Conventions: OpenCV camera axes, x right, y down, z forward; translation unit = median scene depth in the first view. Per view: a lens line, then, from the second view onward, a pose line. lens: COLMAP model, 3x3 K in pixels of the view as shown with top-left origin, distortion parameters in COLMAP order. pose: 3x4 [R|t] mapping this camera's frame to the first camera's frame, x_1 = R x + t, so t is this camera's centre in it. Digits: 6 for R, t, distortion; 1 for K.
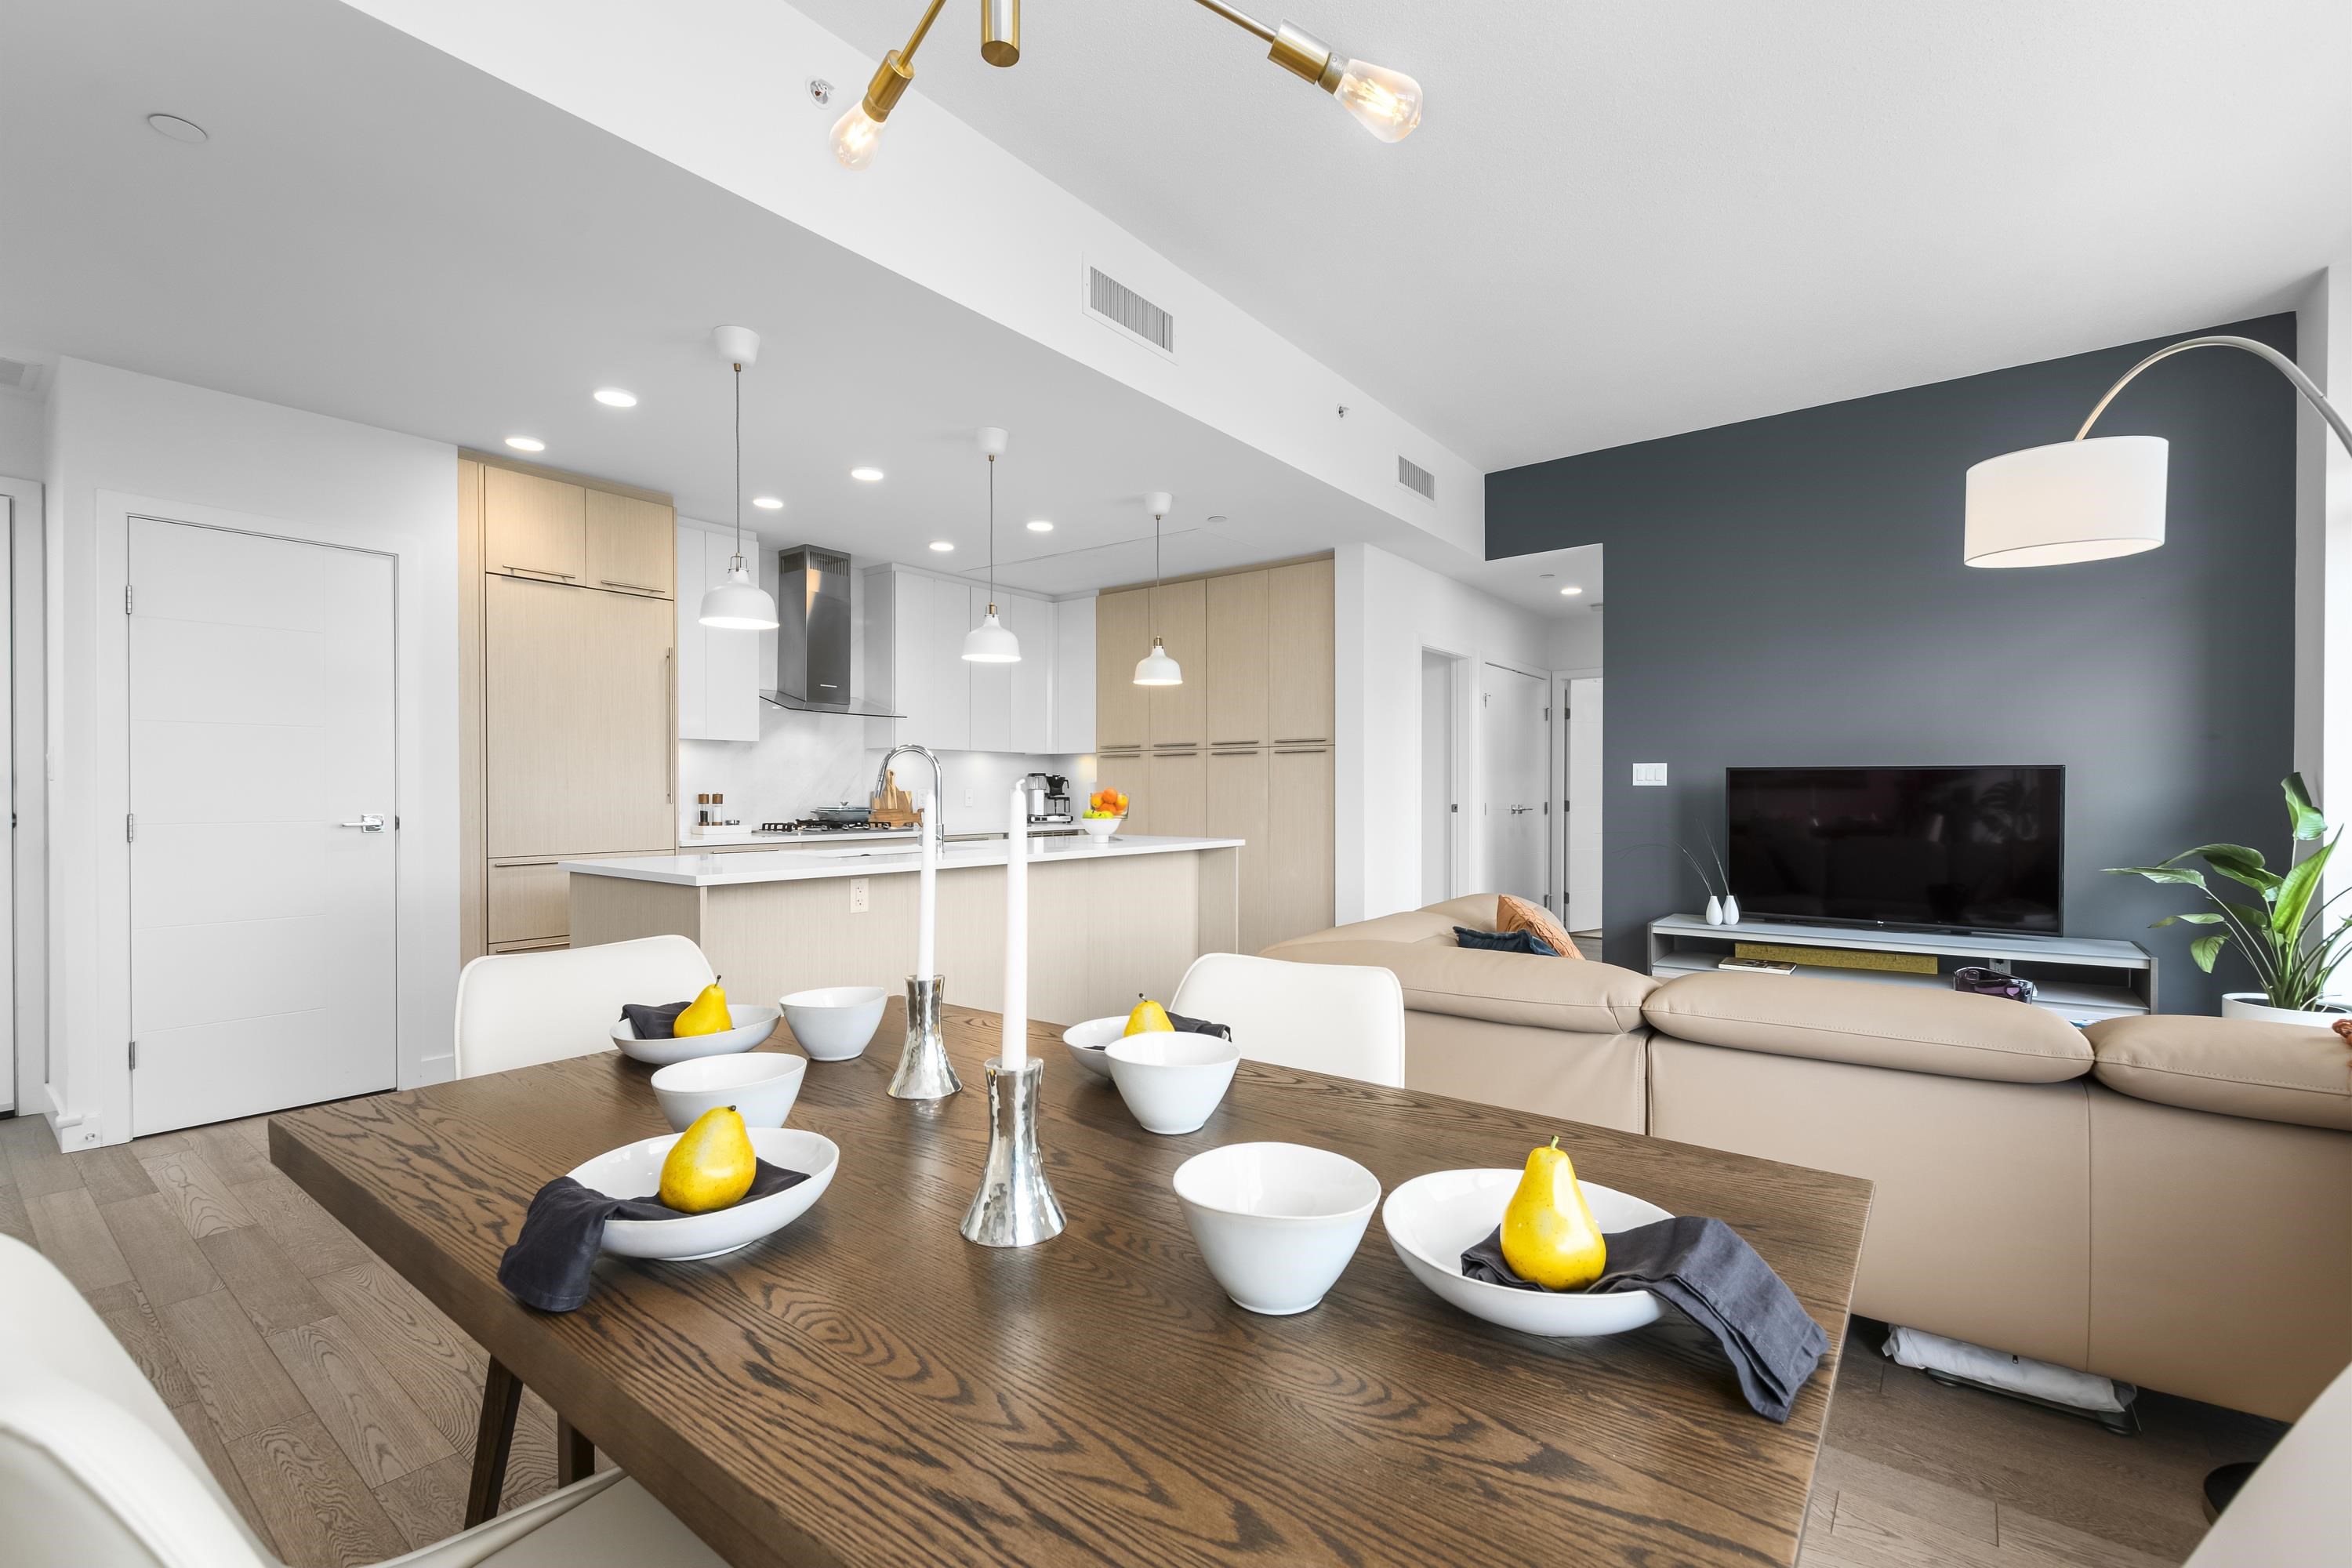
lens RADIAL K [[1010.3, 0, 1171.0], [0, 1010.3, 797.0], [0, 0, 1]] dist [0.008116, -0.004467]
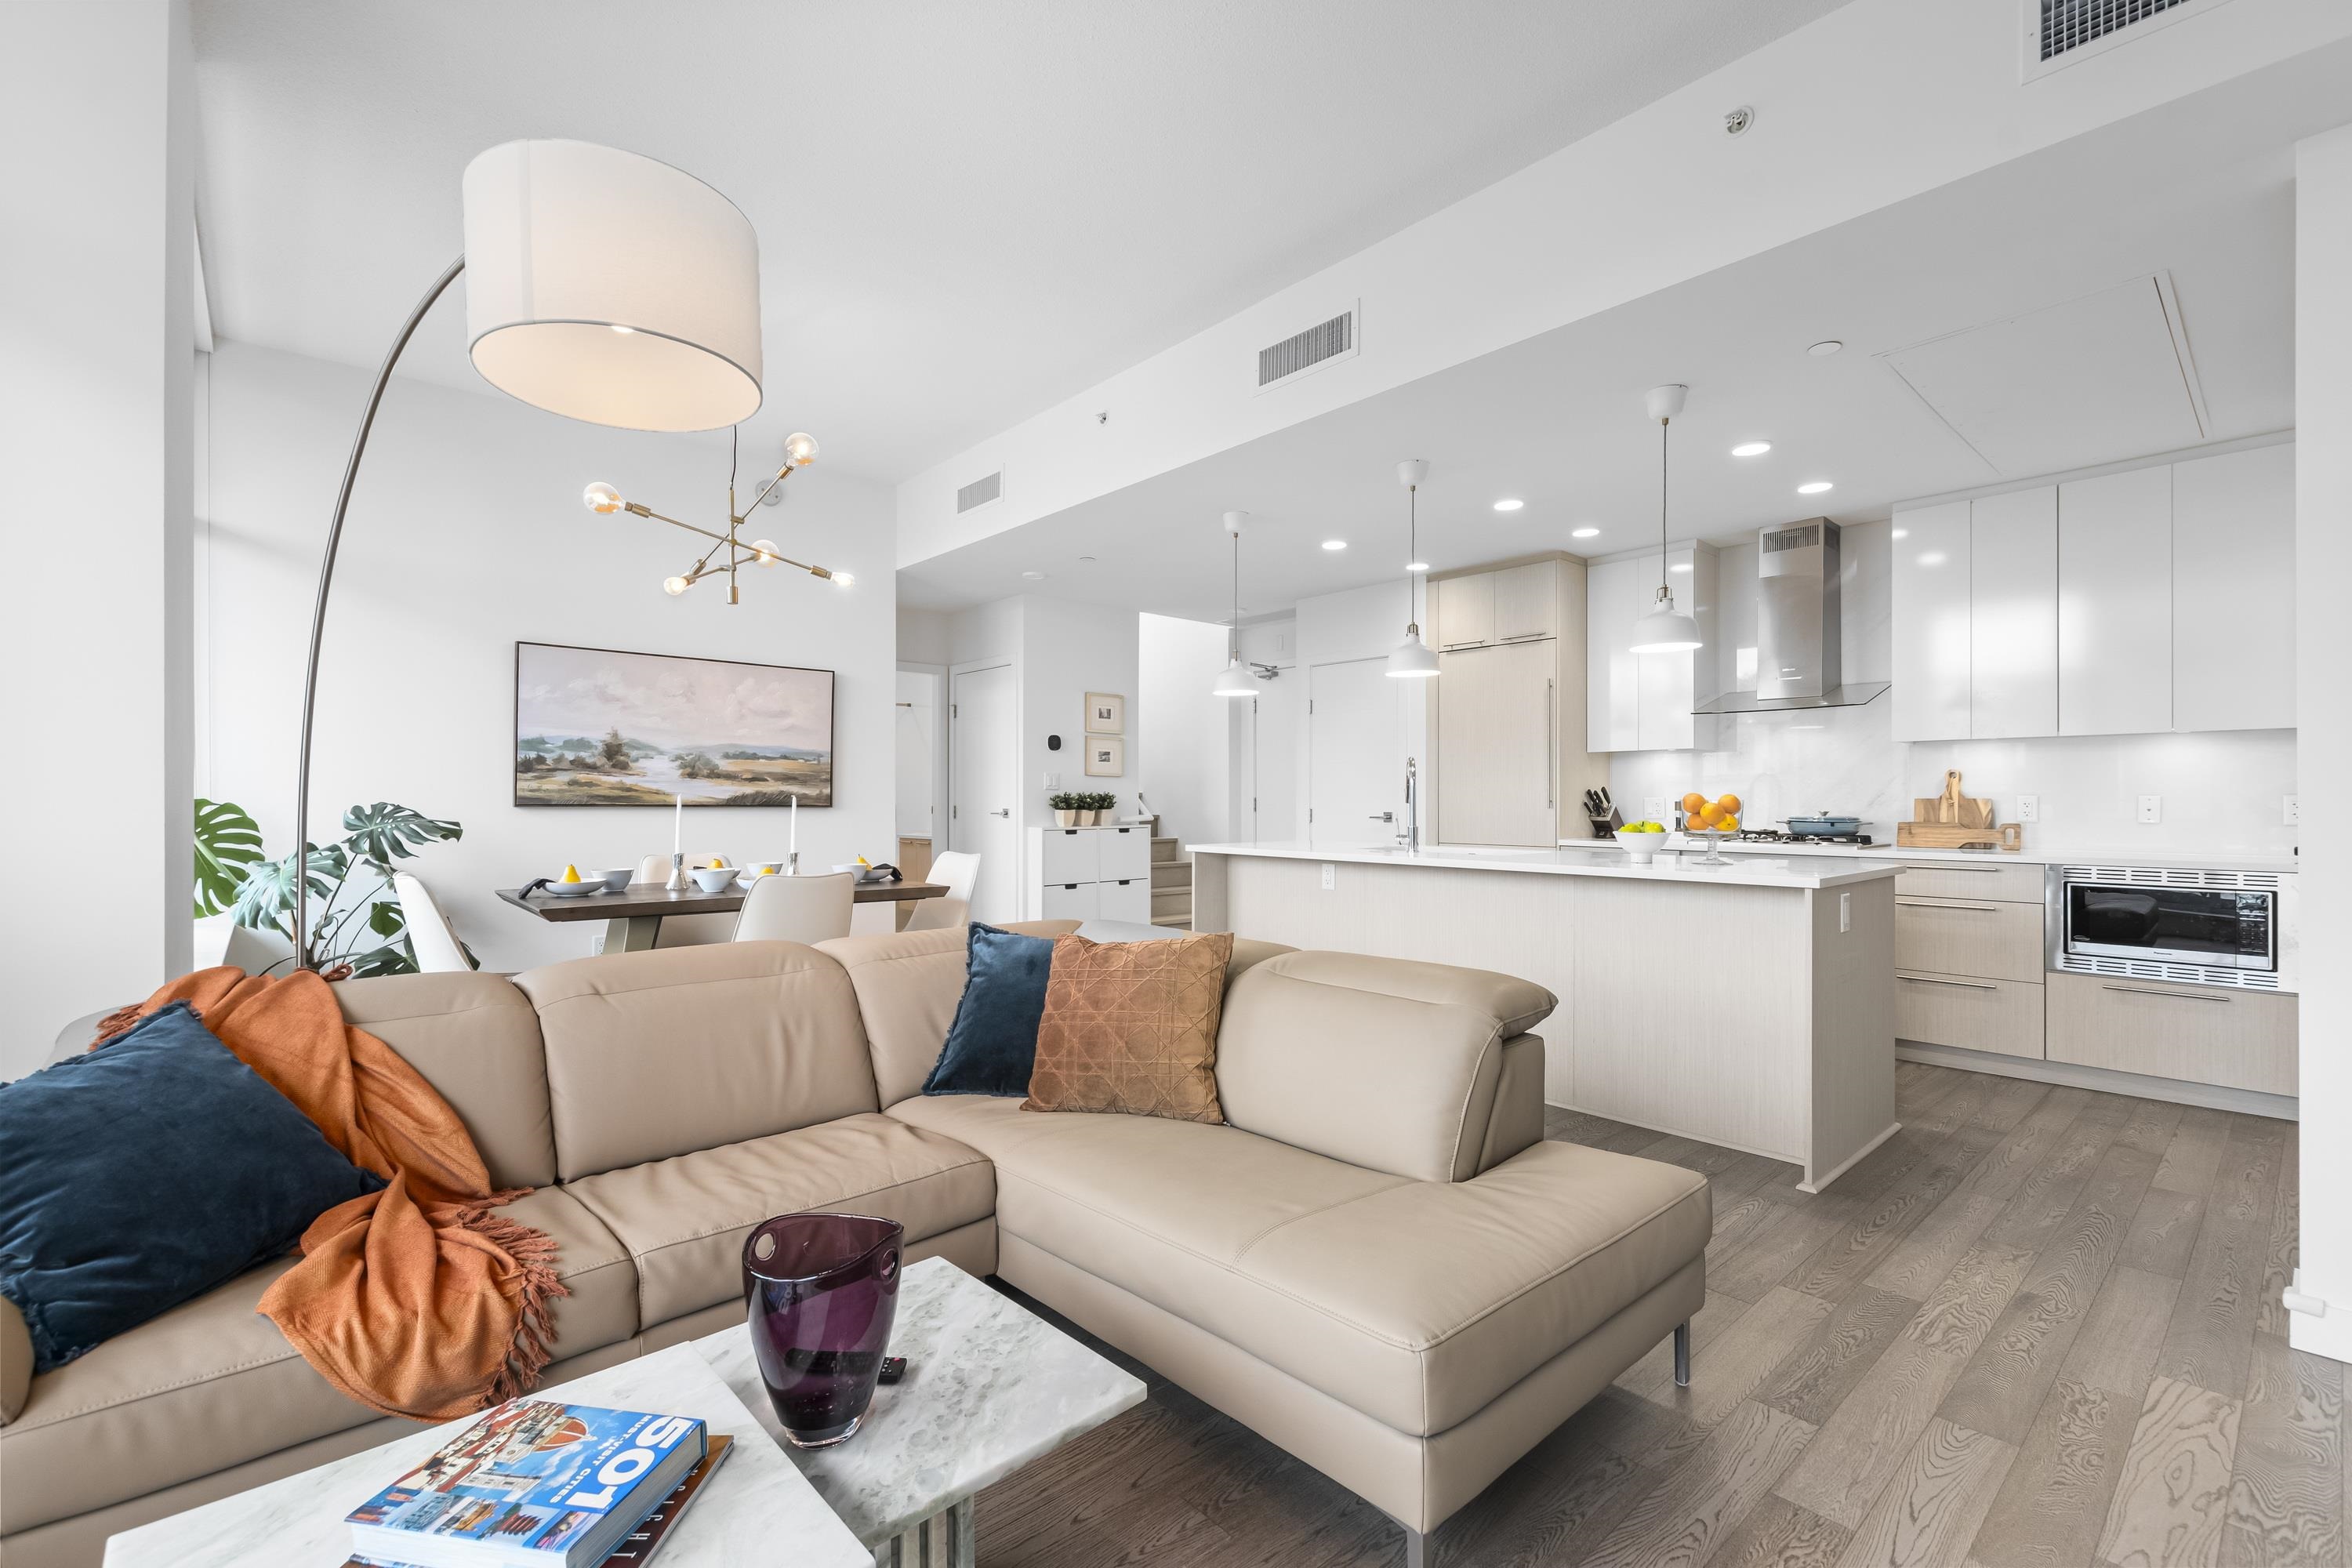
lens RADIAL K [[1013.7, 0, 1171.0], [0, 1013.7, 797.0], [0, 0, 1]] dist [0.000129, -0.000324]
pose [[-0.189106, -0.001852, -0.981955, 0.668673], [-0.007634, 0.999971, -0.000416, -0.002655], [0.981927, 0.007417, -0.189115, 0.683979]]
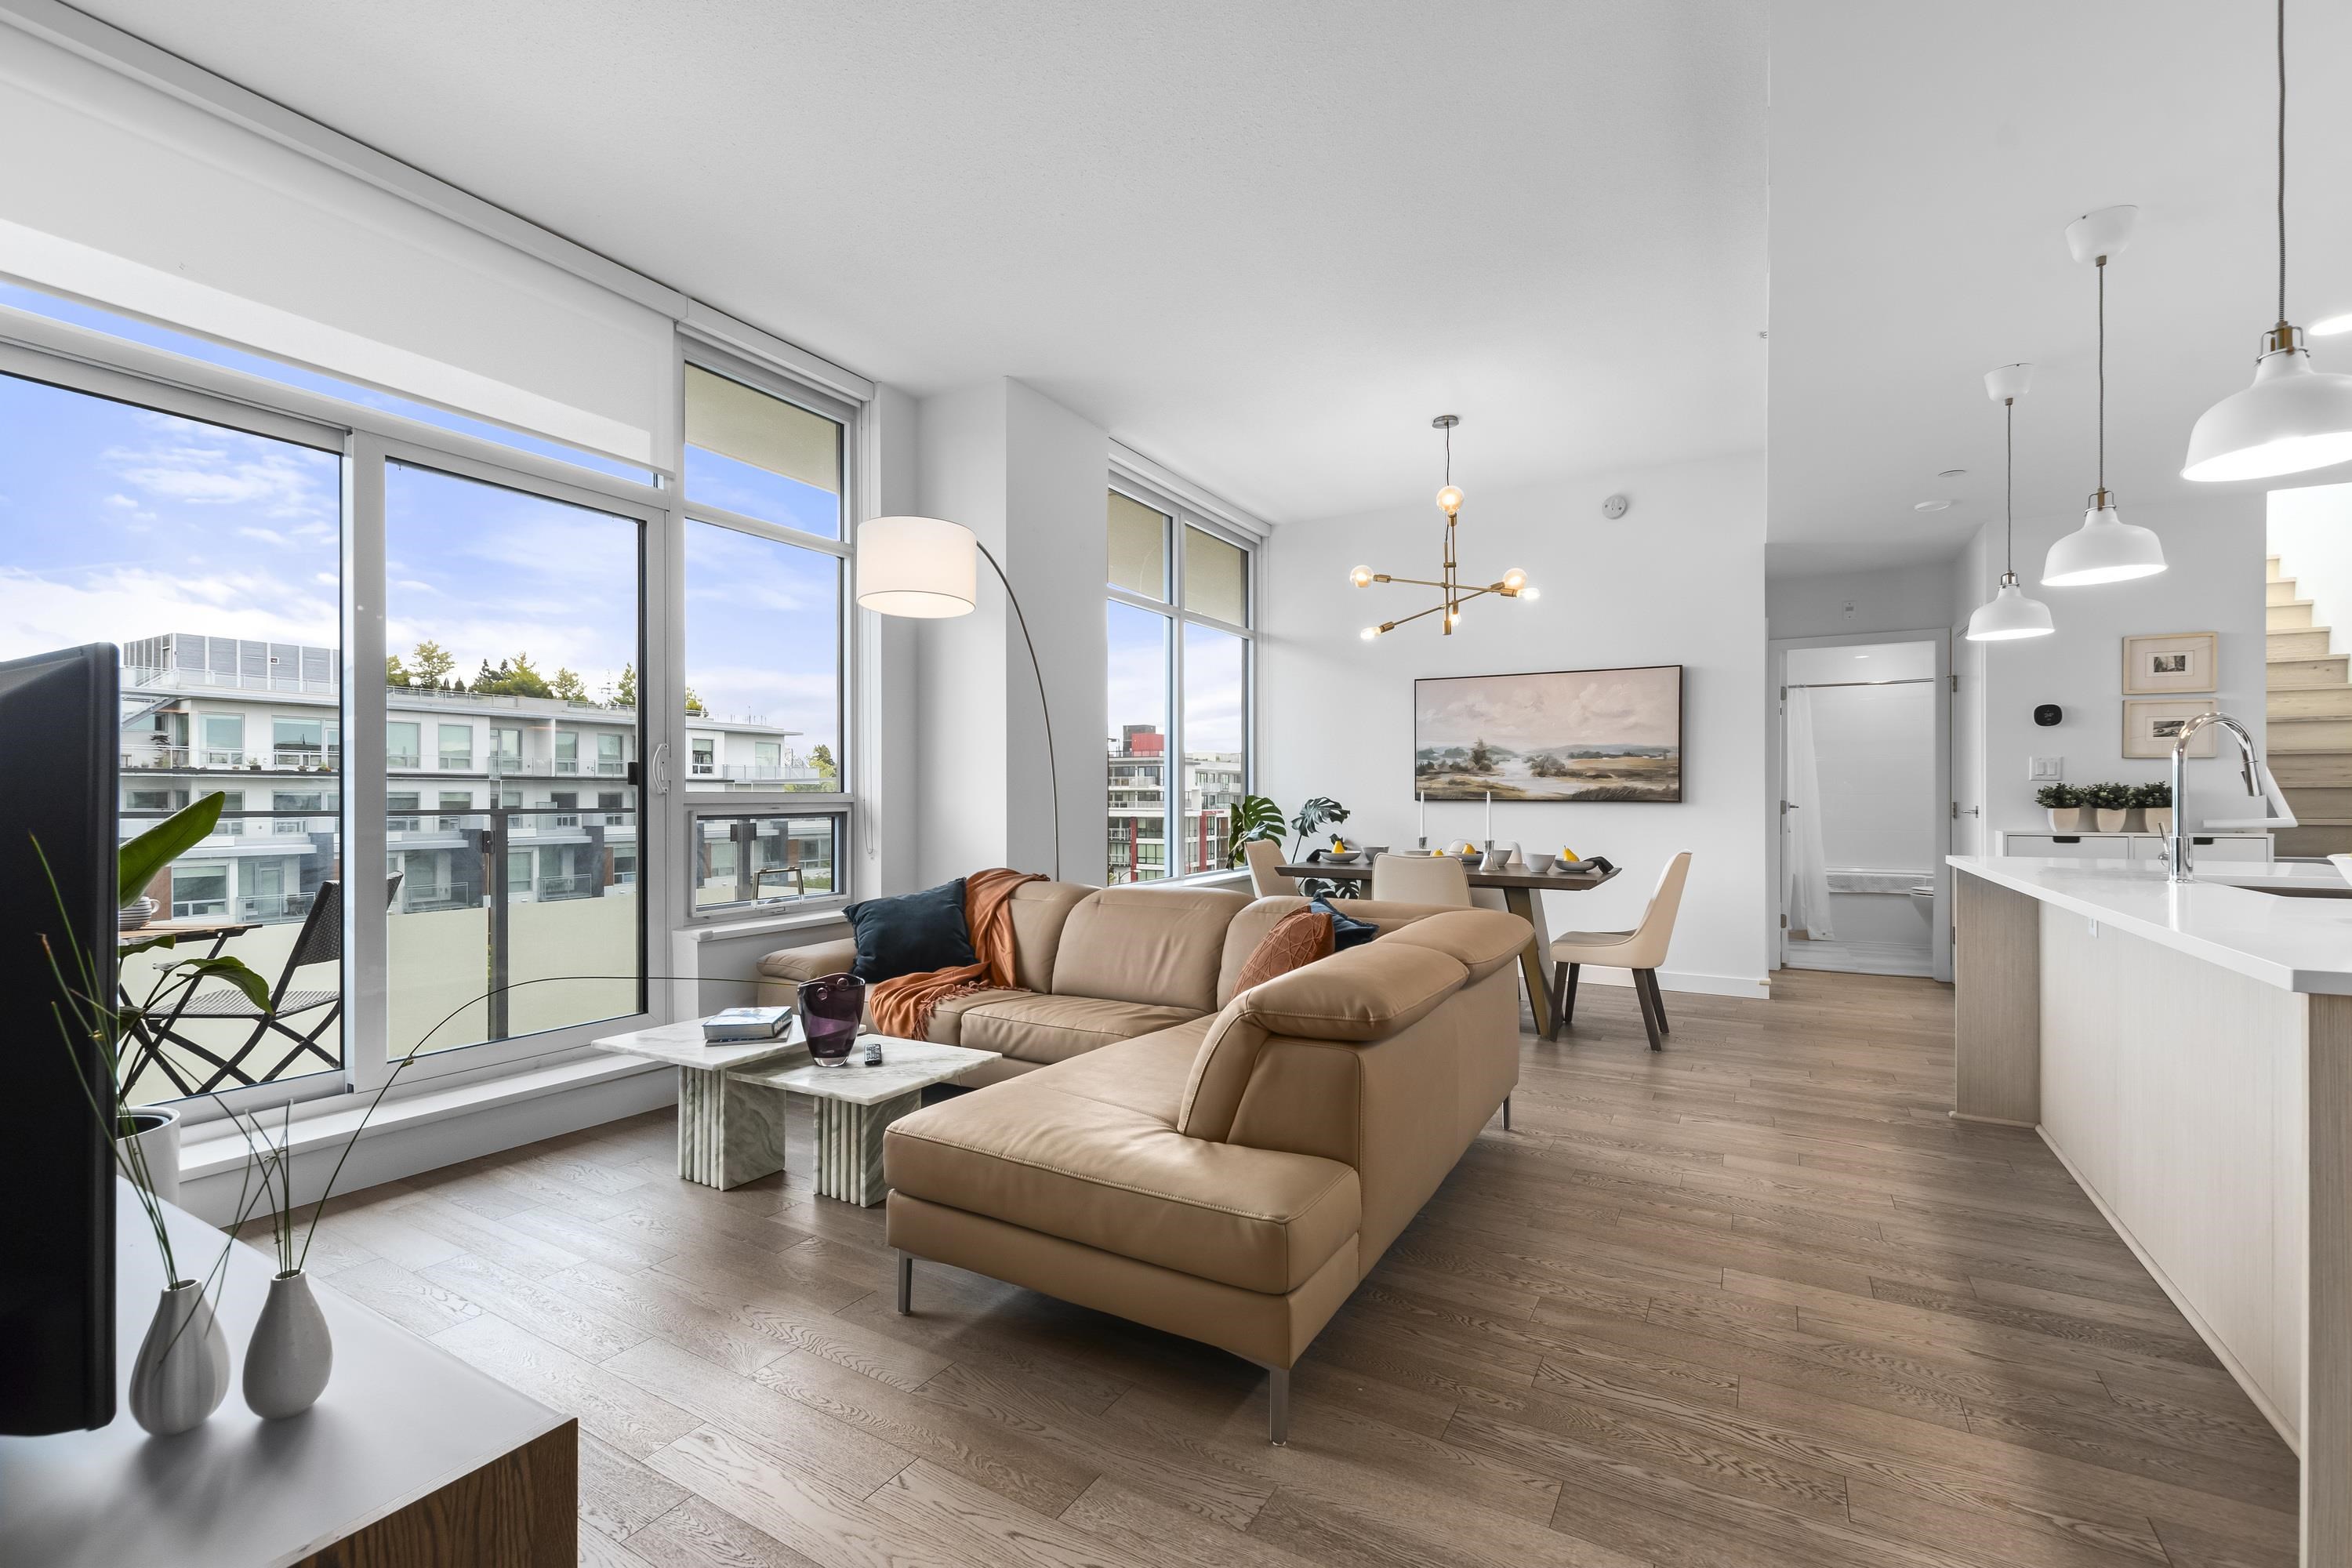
lens RADIAL K [[1010.3, 0, 1171.0], [0, 1010.3, 797.0], [0, 0, 1]] dist [0.008116, -0.004467]
pose [[-0.991389, 0.001262, -0.130940, 0.349155], [0.000481, 0.999982, 0.005995, -0.001877], [0.130945, 0.005880, -0.991372, 1.116525]]
